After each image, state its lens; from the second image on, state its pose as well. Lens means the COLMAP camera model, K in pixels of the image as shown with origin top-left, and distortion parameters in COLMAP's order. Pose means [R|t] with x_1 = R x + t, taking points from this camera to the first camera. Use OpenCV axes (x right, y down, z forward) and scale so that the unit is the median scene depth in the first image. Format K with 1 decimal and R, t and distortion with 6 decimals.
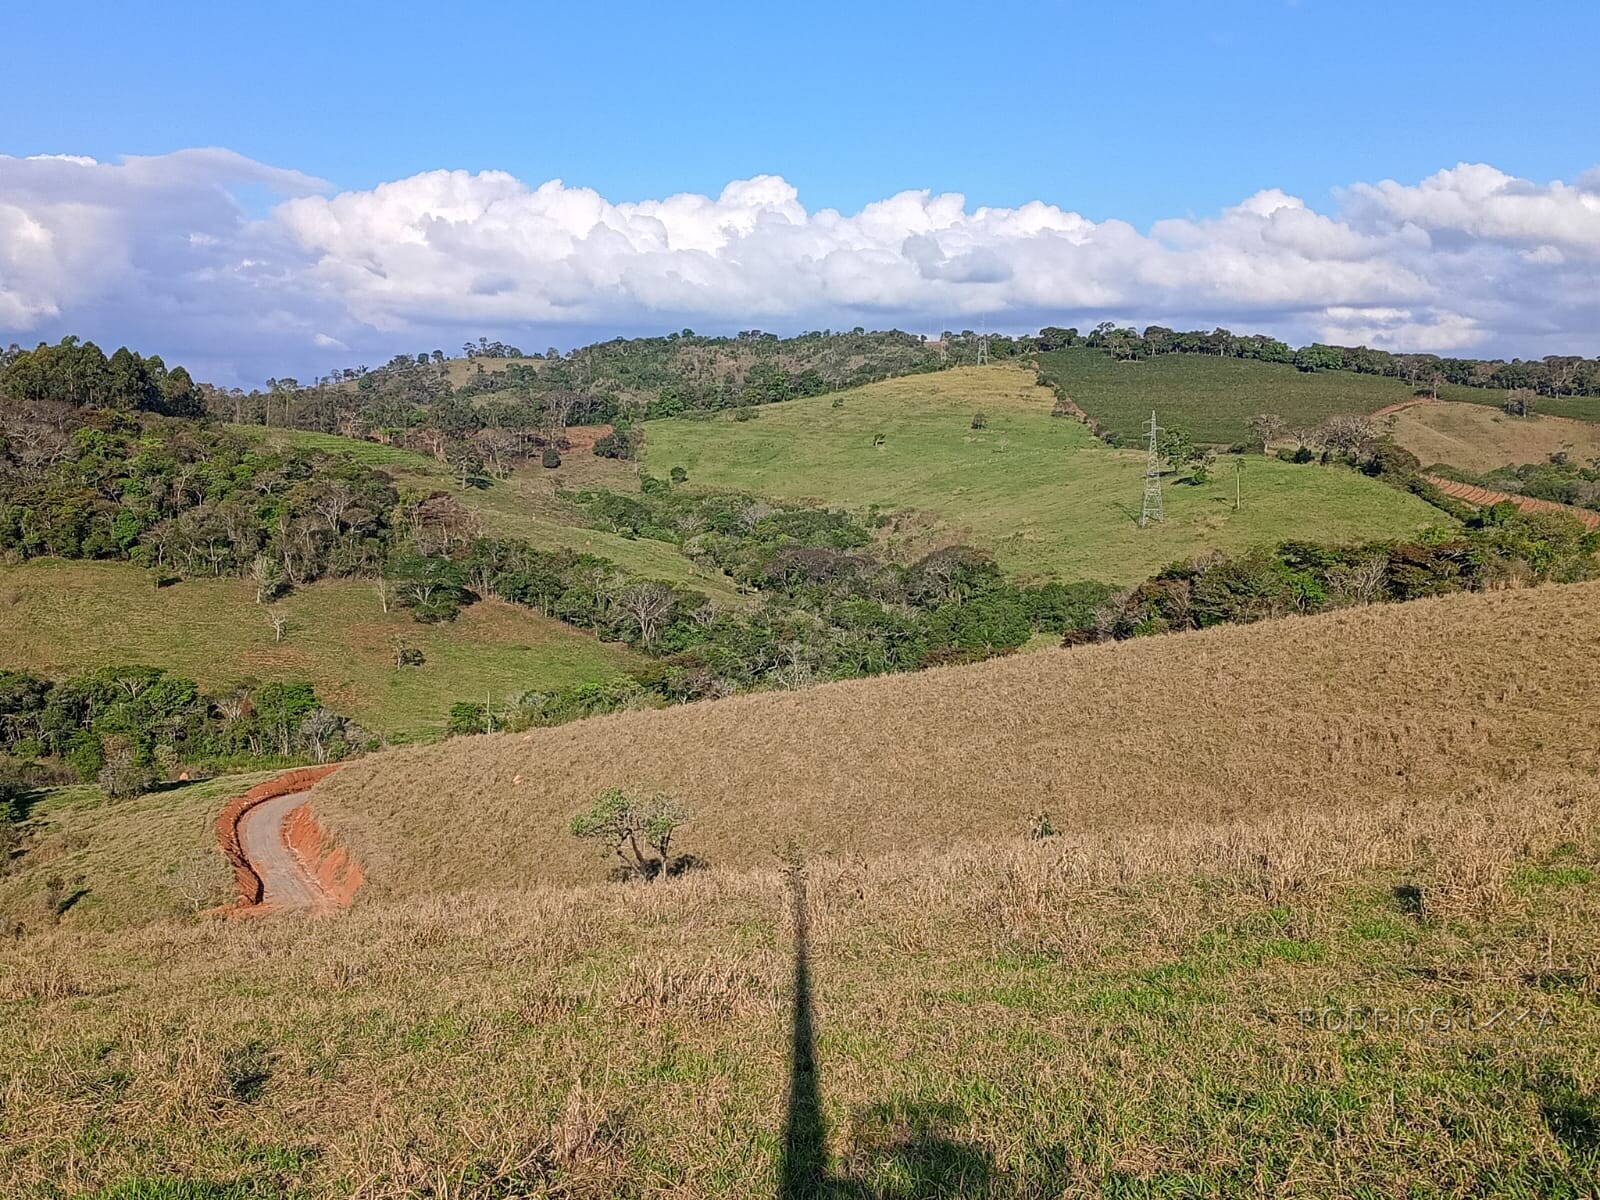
lens RADIAL K [[1717.8, 0, 795.3], [0, 1717.8, 588.4], [0, 0, 1]] dist [0.032651, 0.000000]
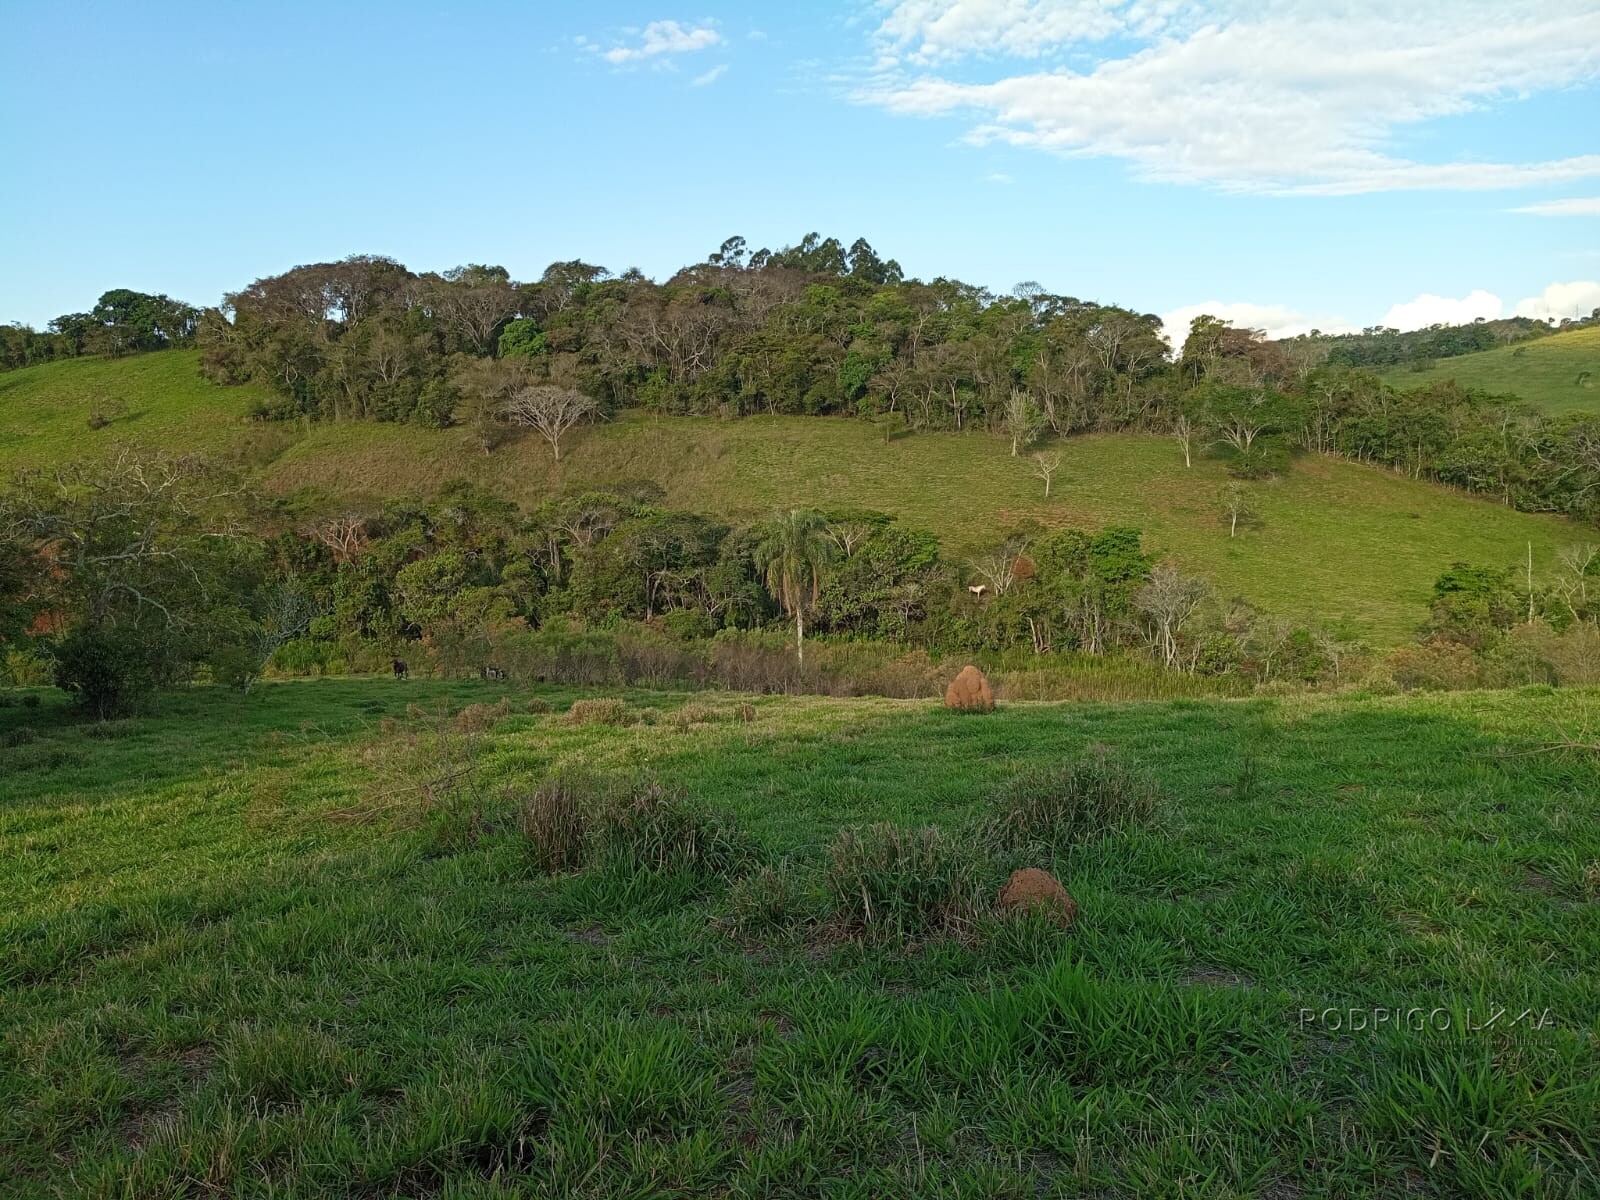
lens RADIAL K [[1124.6, 0, 817.0], [0, 1124.6, 607.8], [0, 0, 1]] dist [-0.005221, -0.014843]
pose [[0.912047, 0.027474, -0.409163, -0.184169], [-0.013010, 0.999189, 0.038094, 0.055321], [0.409878, -0.029421, 0.911666, 0.508544]]
